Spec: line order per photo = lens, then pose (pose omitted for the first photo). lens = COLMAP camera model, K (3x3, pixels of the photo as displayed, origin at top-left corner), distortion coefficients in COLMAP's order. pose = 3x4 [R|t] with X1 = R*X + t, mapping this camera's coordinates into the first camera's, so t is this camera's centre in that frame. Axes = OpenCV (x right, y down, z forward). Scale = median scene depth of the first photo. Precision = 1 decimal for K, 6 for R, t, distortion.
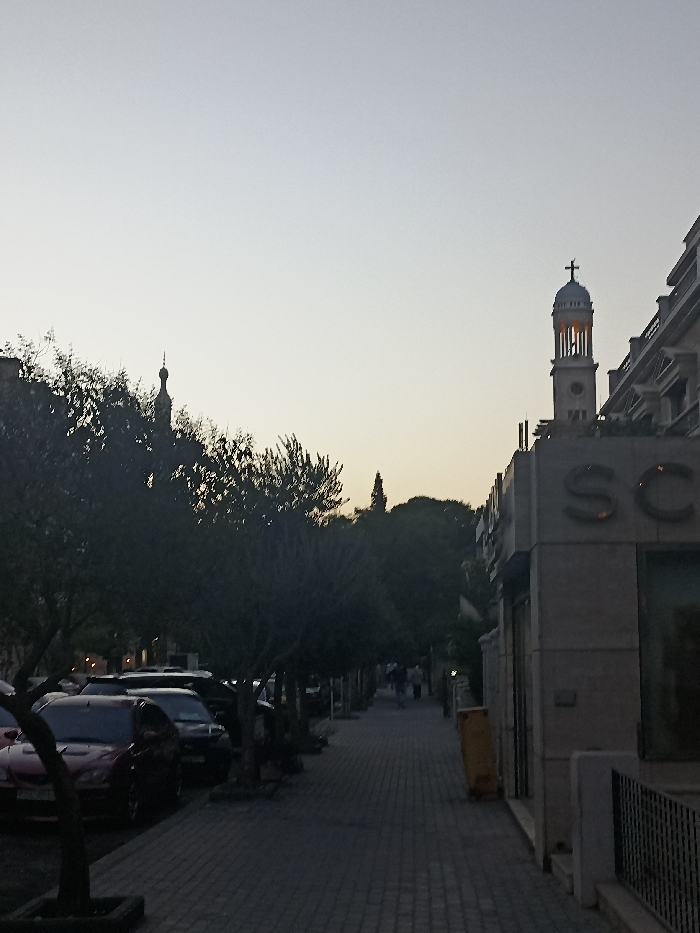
lens RADIAL K [[1355.8, 0, 349.4], [0, 1355.8, 466.0], [0, 0, 1]] dist [-0.009668, 0.000000]
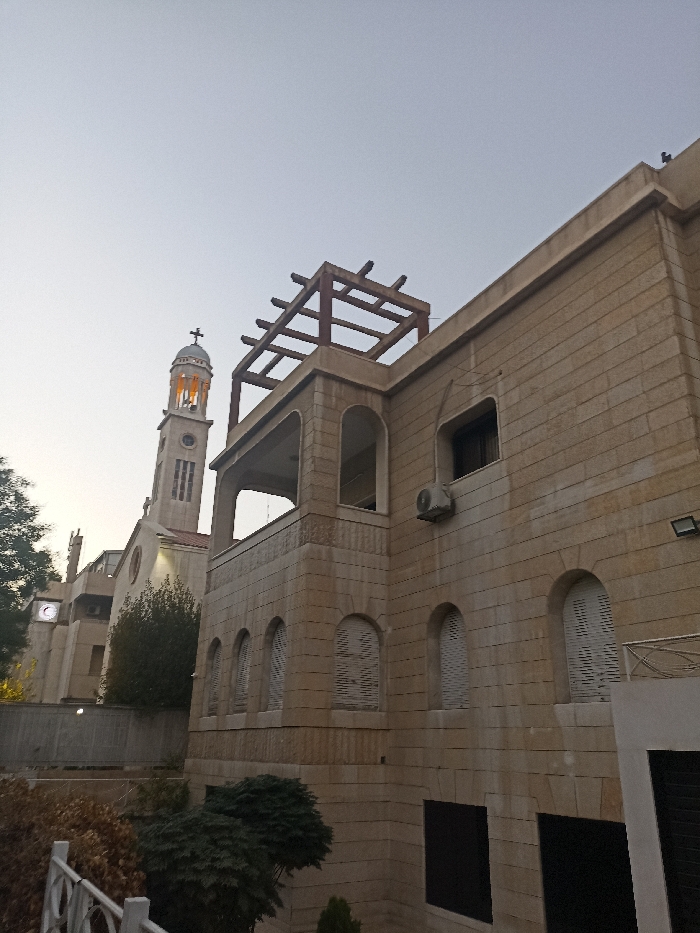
lens RADIAL K [[667.3, 0, 351.8], [0, 667.3, 475.0], [0, 0, 1]] dist [0.012529, 0.003170]
pose [[0.835519, 0.214480, 0.505872, 0.028773], [-0.094730, 0.963111, -0.251880, 0.074980], [-0.541234, 0.162529, 0.825015, 0.536977]]
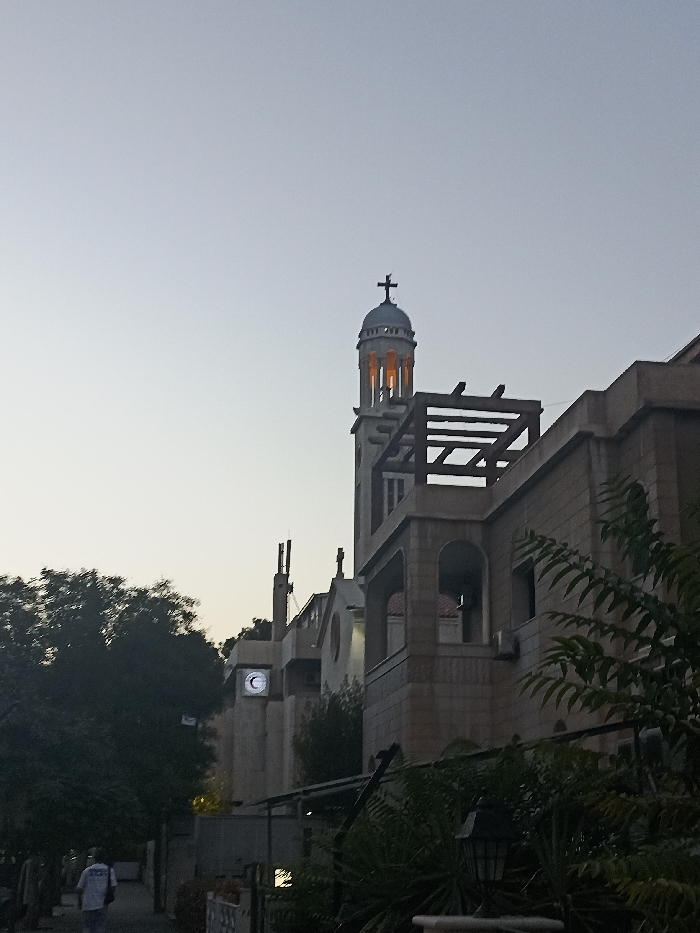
lens RADIAL K [[1355.8, 0, 350.4], [0, 1355.8, 463.8], [0, 0, 1]] dist [-0.009668, 0.000000]
pose [[0.979468, 0.061163, 0.192097, 0.013637], [-0.035841, 0.990517, -0.132630, 0.043347], [-0.198388, 0.123022, 0.972372, 0.321320]]
